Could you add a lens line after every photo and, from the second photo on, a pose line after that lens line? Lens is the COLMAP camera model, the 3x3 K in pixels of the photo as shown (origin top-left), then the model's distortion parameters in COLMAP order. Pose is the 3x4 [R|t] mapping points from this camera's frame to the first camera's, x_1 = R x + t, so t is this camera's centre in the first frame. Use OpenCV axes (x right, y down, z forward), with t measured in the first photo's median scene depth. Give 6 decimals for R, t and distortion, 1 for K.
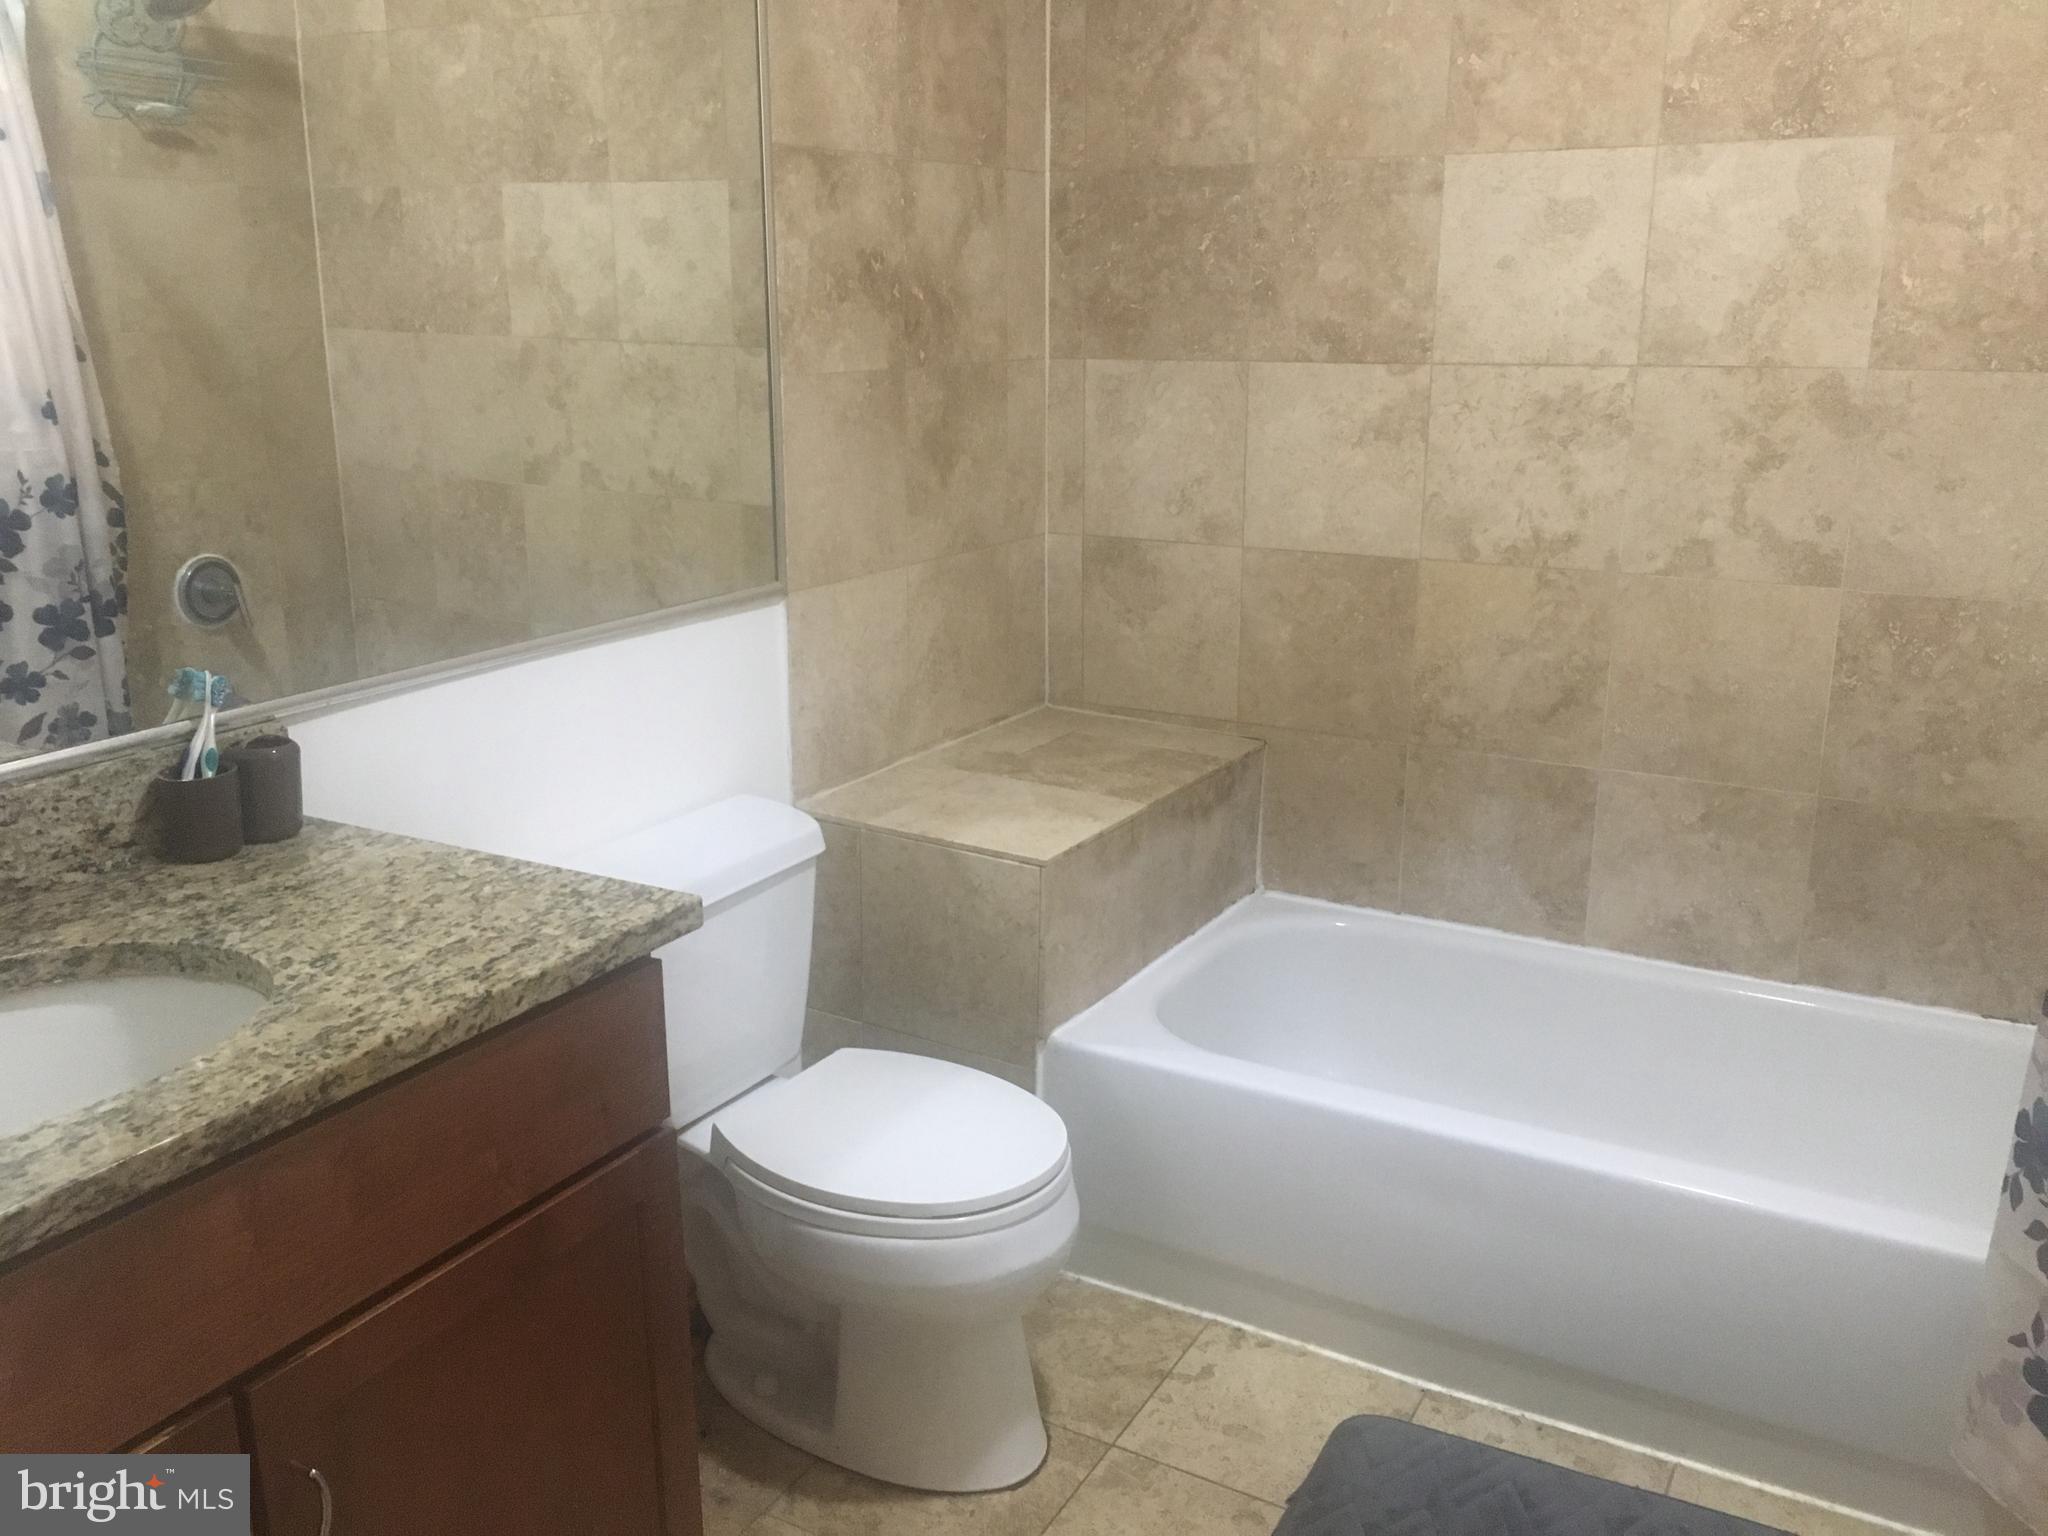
lens RADIAL K [[1733.5, 0, 1012.2], [0, 1733.5, 765.1], [0, 0, 1]] dist [0.079359, -0.107824]
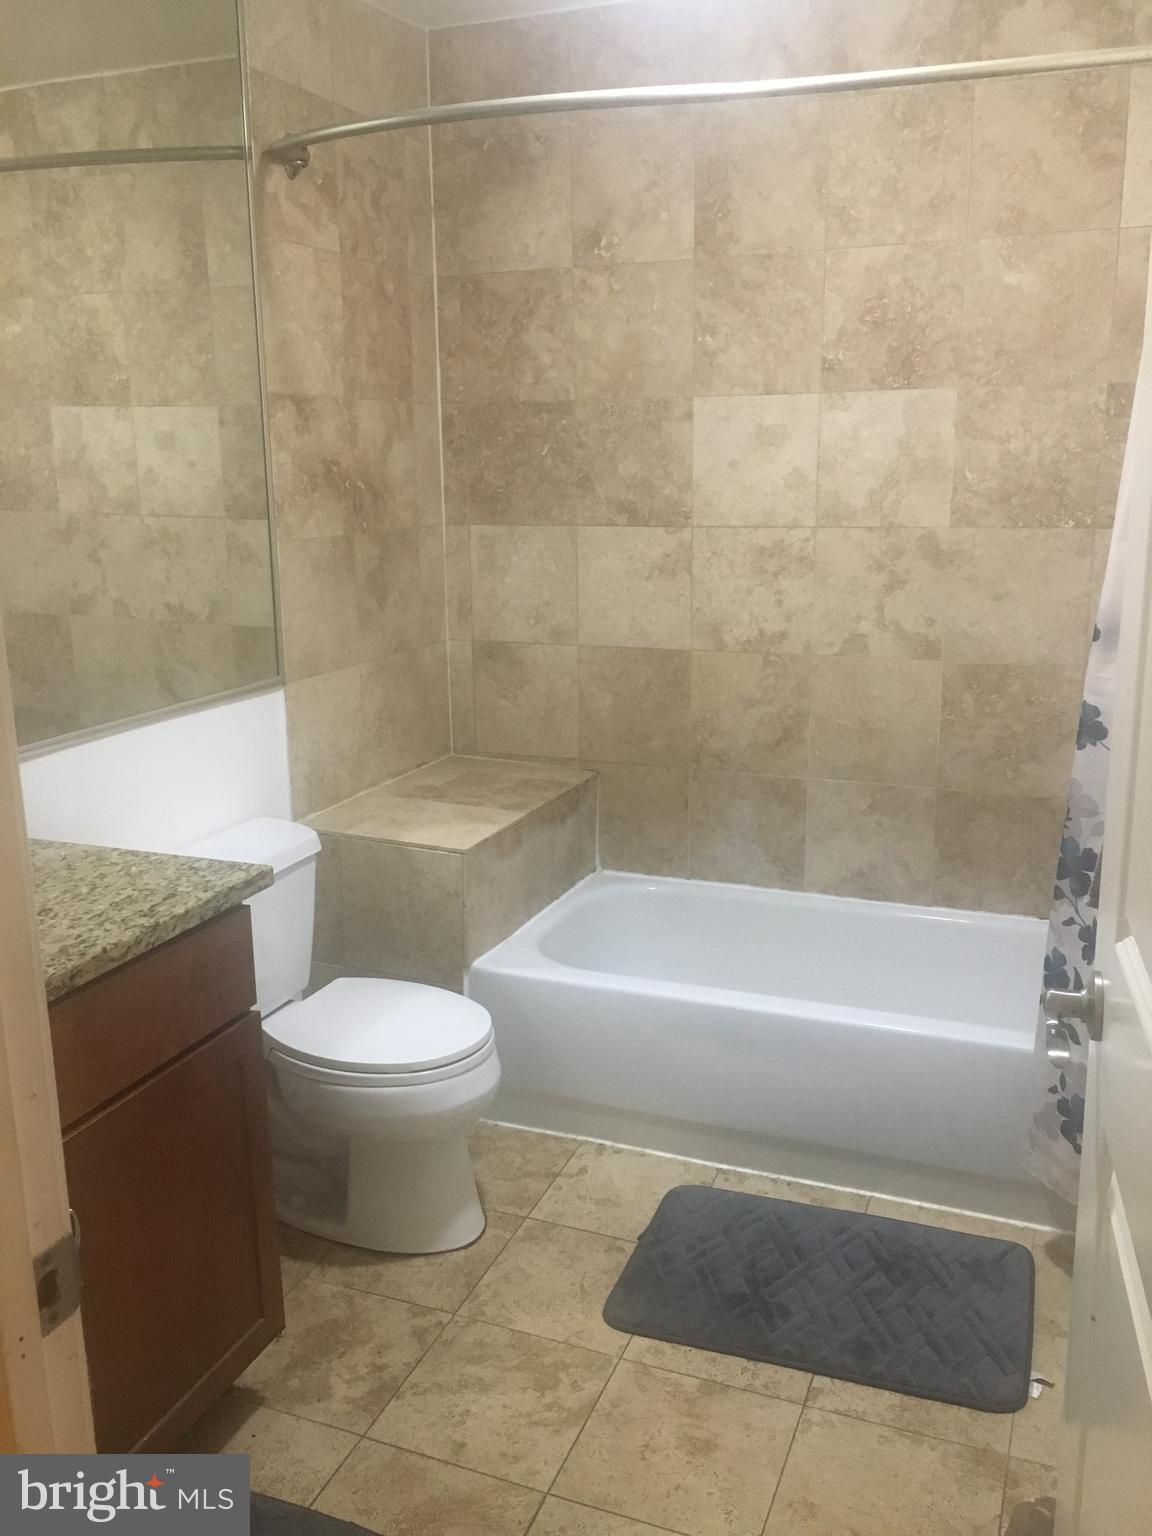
lens RADIAL K [[1300.1, 0, 573.6], [0, 1300.1, 770.5], [0, 0, 1]] dist [0.079359, -0.107824]
pose [[0.989612, -0.040903, 0.137819, -0.039352], [0.045412, 0.998526, -0.029736, 0.021667], [-0.136400, 0.035686, 0.990011, -0.153630]]
